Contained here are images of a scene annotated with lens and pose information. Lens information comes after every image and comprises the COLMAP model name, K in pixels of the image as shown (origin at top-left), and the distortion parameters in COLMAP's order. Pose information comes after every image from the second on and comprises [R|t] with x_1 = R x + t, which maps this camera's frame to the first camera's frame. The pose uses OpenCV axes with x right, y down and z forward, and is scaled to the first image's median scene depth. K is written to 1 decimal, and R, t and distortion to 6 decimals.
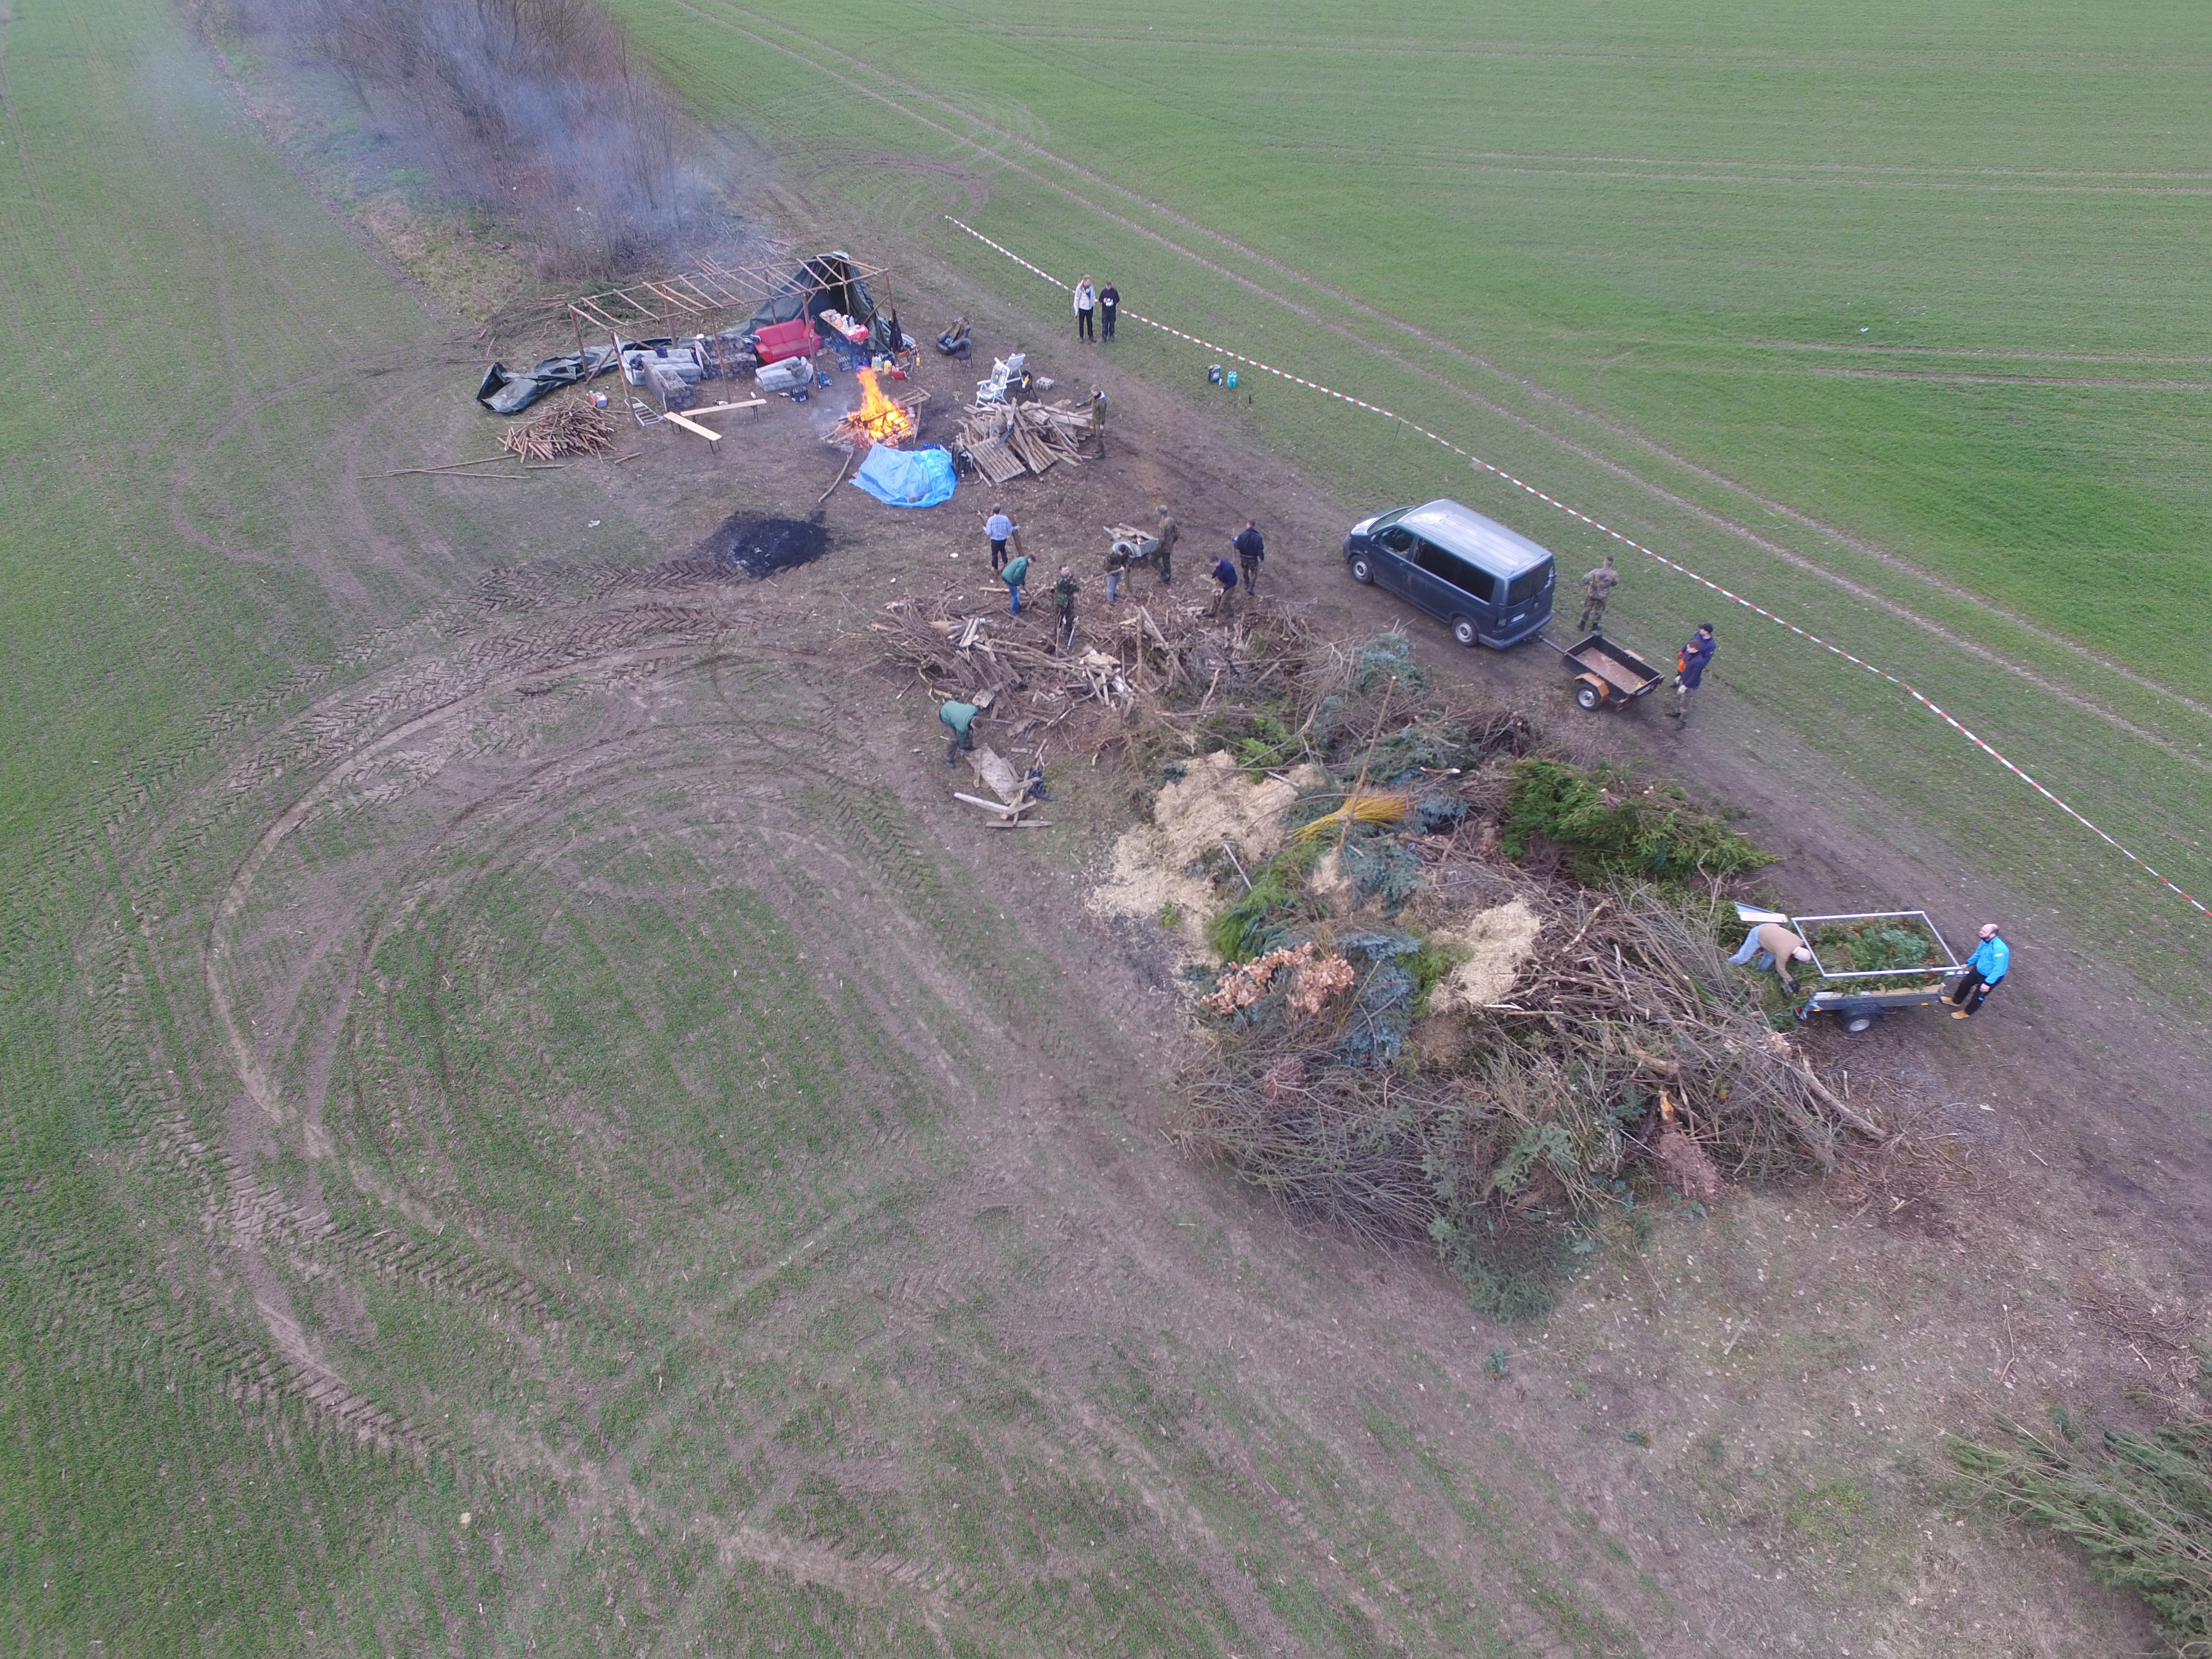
lens RADIAL K [[1276.9, 0, 1112.0], [0, 1276.9, 833.9], [0, 0, 1]] dist [-0.014983, 0.017494]
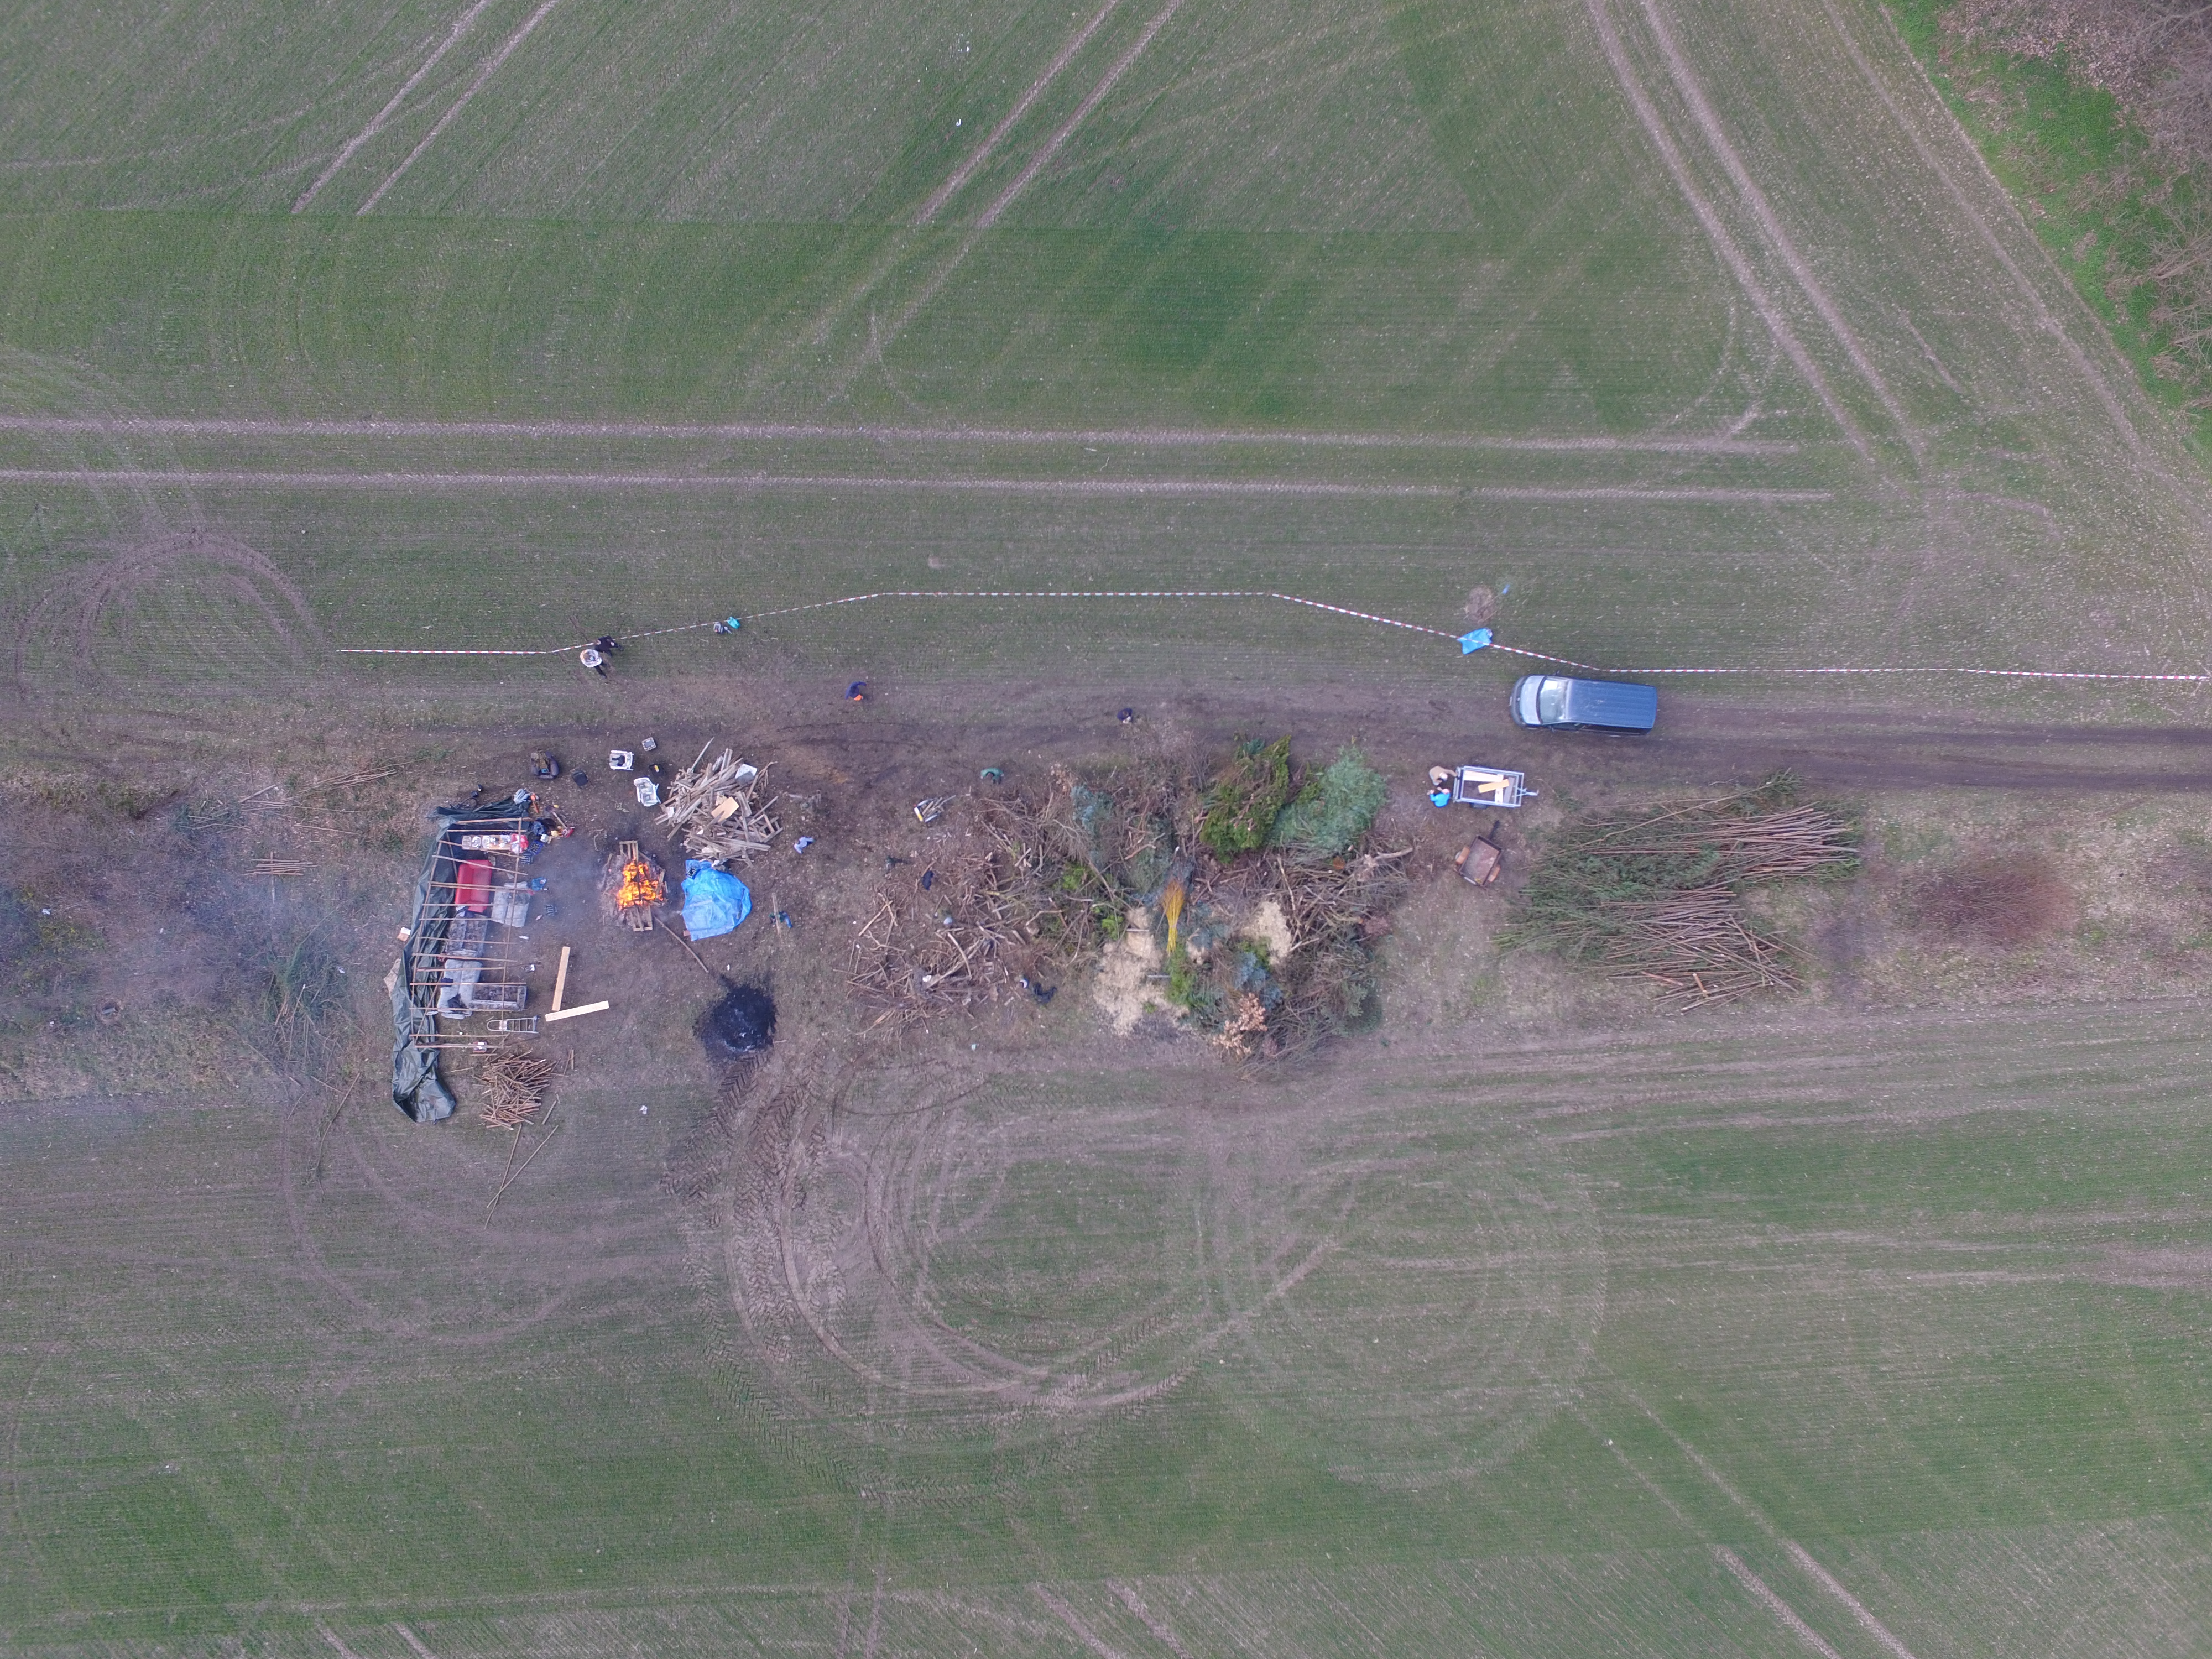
lens RADIAL K [[1276.9, 0, 1112.4], [0, 1276.9, 840.6], [0, 0, 1]] dist [-0.014983, 0.017494]
pose [[0.586286, -0.808452, 0.051709, 0.130170], [0.555952, 0.447958, 0.700179, -1.638265], [-0.589225, -0.381758, 0.712092, -0.376287]]
